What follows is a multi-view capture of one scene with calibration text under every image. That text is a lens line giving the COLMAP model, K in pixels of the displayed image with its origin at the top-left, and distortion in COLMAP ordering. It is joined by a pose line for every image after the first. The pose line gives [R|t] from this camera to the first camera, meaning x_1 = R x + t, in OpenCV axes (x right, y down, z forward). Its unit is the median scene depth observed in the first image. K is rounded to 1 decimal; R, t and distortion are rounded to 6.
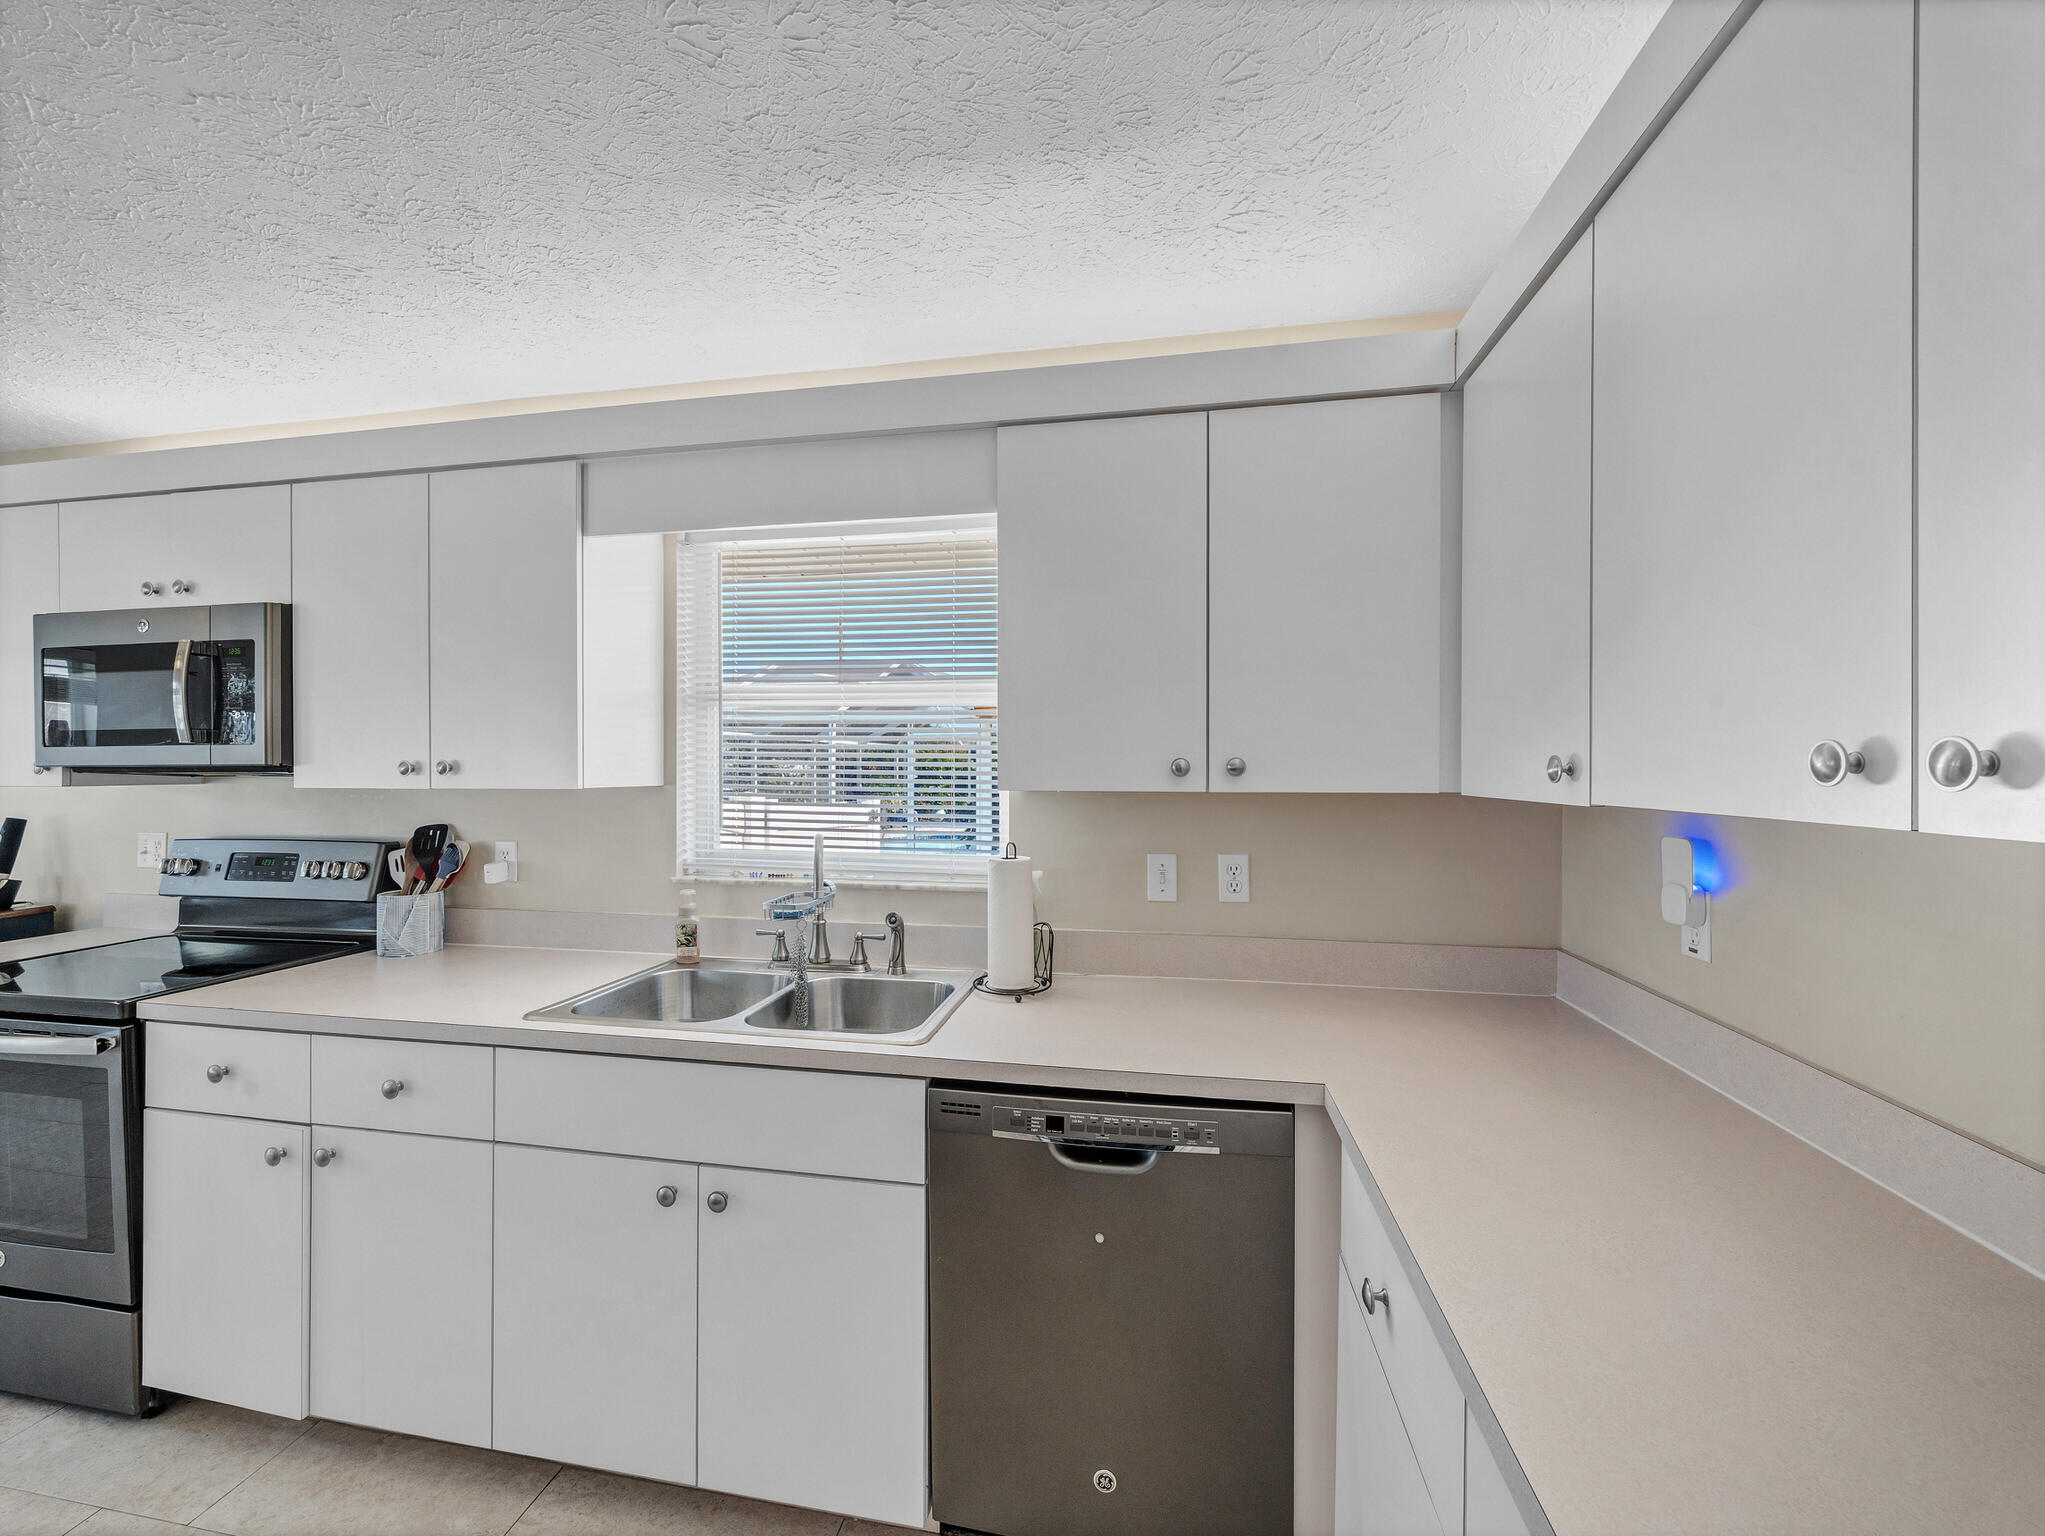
lens RADIAL K [[800.3, 0, 1017.9], [0, 800.3, 779.5], [0, 0, 1]] dist [-0.003954, -0.000285]
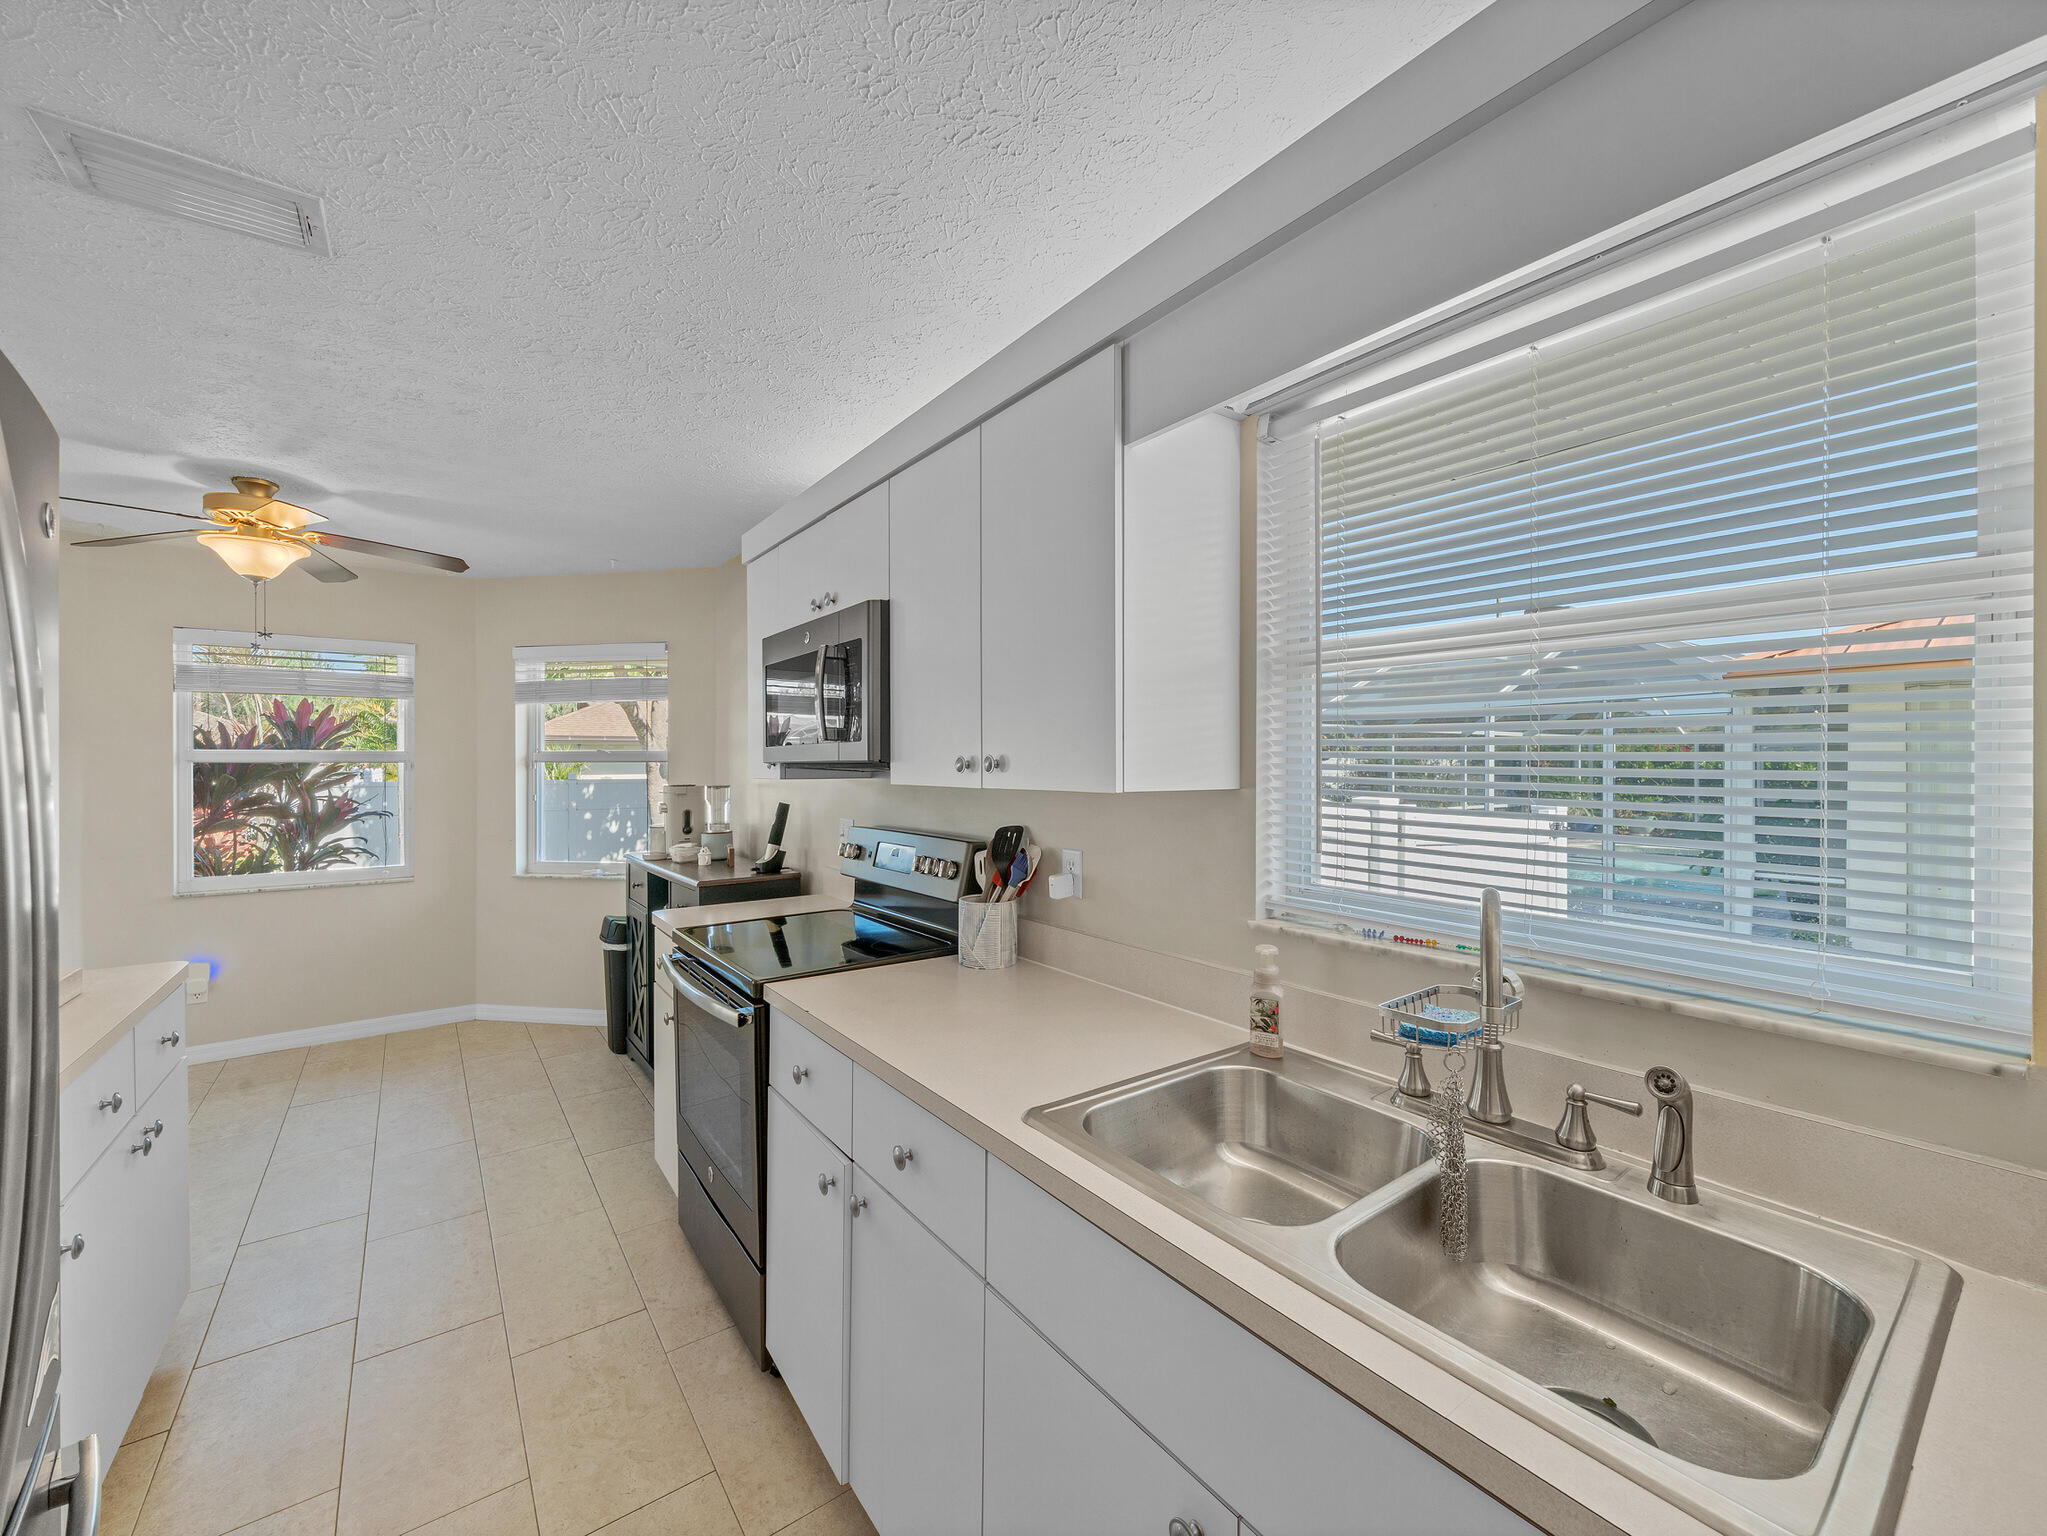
lens RADIAL K [[792.5, 0, 1019.4], [0, 792.5, 759.8], [0, 0, 1]] dist [-0.003189, -0.000311]
pose [[0.723486, -0.003243, -0.690331, -0.101827], [-0.009835, 0.999839, -0.015005, -0.006048], [0.690269, 0.017645, 0.723338, 0.366663]]
